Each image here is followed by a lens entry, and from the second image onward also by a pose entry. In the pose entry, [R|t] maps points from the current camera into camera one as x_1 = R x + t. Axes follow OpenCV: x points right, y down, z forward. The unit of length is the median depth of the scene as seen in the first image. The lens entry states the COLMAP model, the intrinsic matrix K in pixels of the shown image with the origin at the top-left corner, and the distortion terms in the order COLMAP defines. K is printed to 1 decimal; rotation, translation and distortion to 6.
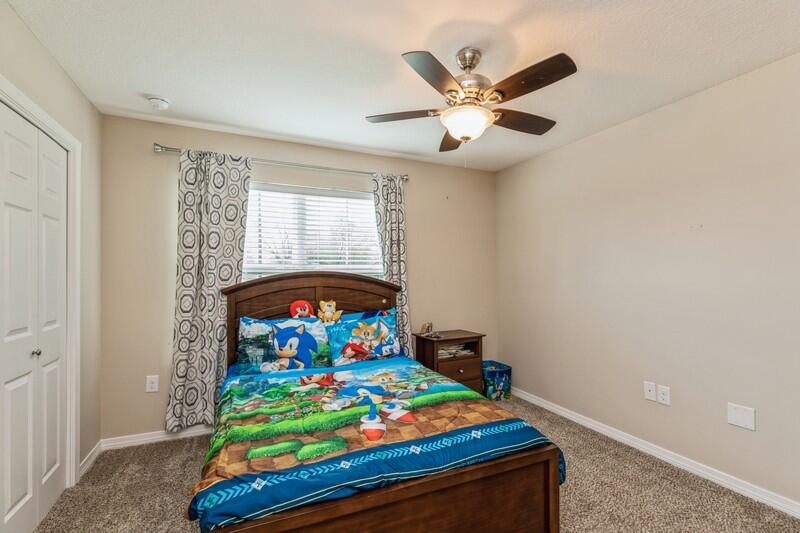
lens RADIAL K [[362.2, 0, 404.4], [0, 362.2, 272.3], [0, 0, 1]] dist [0.001753, -0.000228]
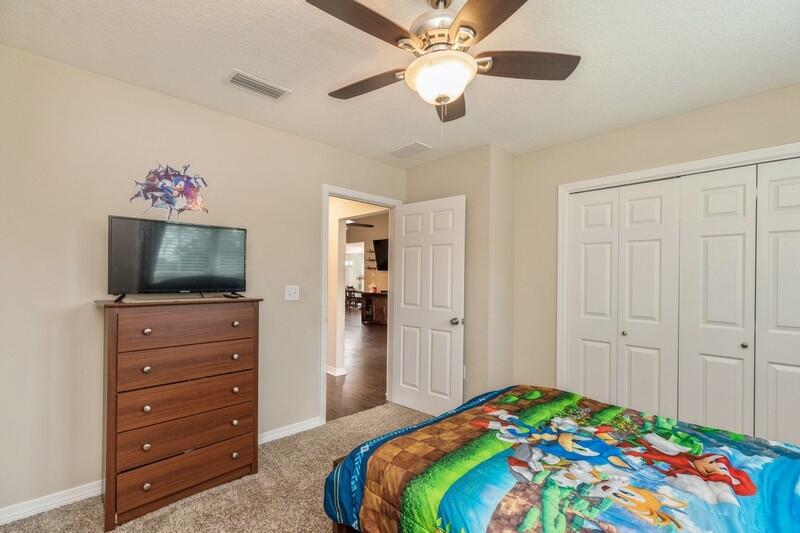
lens RADIAL K [[362.2, 0, 404.4], [0, 362.2, 272.3], [0, 0, 1]] dist [0.001753, -0.000228]
pose [[-0.941585, -0.018007, -0.336294, 0.502726], [-0.010672, 0.999663, -0.023645, 0.010124], [0.336607, -0.018674, -0.941460, 1.714381]]
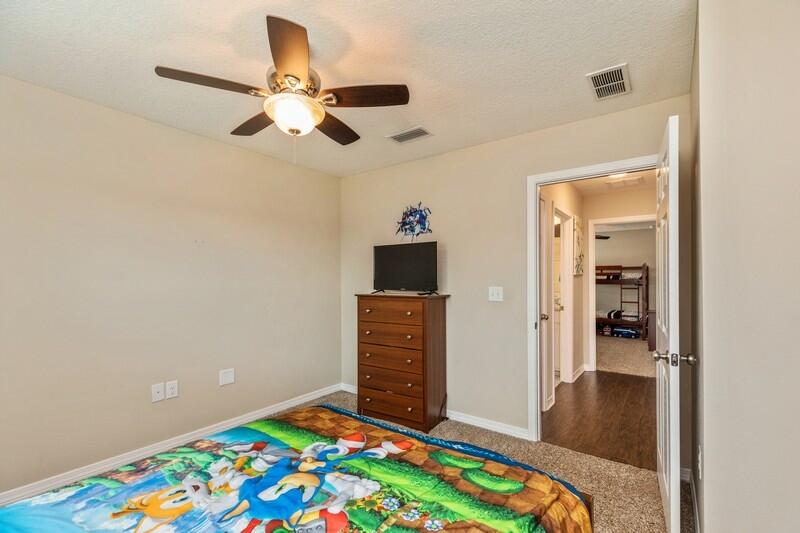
lens RADIAL K [[362.2, 0, 404.4], [0, 362.2, 272.3], [0, 0, 1]] dist [0.001753, -0.000228]
pose [[-0.480401, 0.014243, 0.876933, -0.779473], [-0.005693, 0.999796, -0.019357, 0.004053], [-0.877031, -0.014291, -0.480222, 1.219342]]
